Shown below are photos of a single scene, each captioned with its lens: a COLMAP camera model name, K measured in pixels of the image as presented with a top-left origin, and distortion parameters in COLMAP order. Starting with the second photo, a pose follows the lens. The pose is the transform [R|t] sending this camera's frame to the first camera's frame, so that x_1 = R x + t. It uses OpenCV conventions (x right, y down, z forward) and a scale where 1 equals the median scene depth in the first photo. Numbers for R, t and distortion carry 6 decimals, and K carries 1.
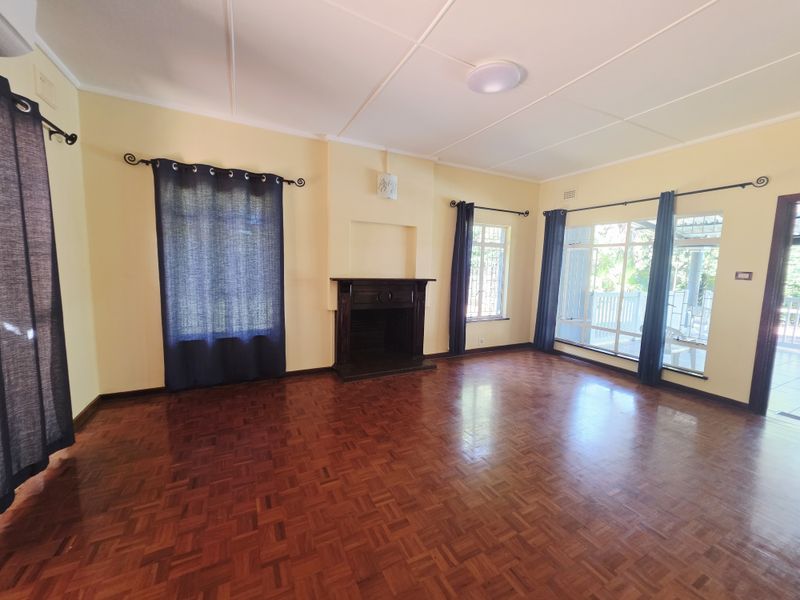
lens RADIAL K [[316.1, 0, 400.0], [0, 316.1, 300.0], [0, 0, 1]] dist [0.002237, 0.000034]
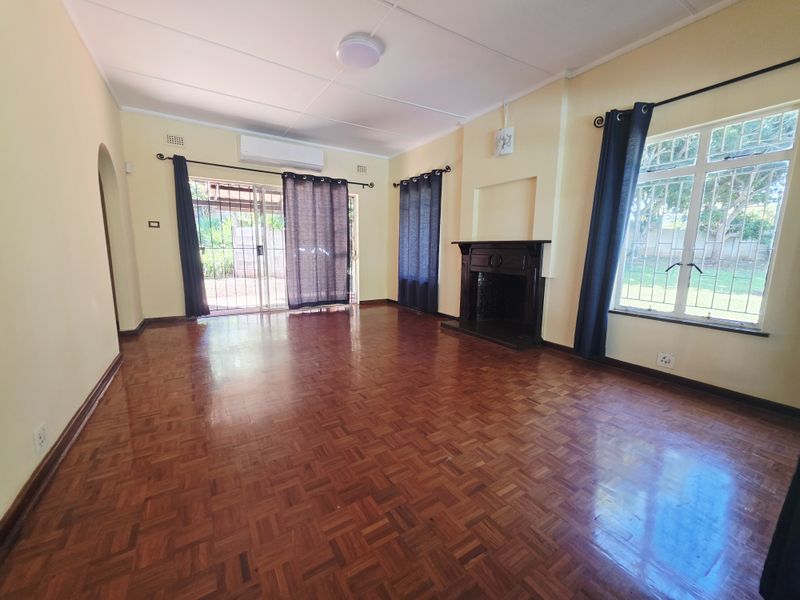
lens RADIAL K [[316.1, 0, 400.0], [0, 316.1, 300.0], [0, 0, 1]] dist [0.002237, 0.000034]
pose [[0.095977, 0.134813, -0.986212, 0.930506], [-0.108778, 0.986272, 0.124235, 0.020601], [0.989422, 0.095355, 0.109324, 0.643916]]
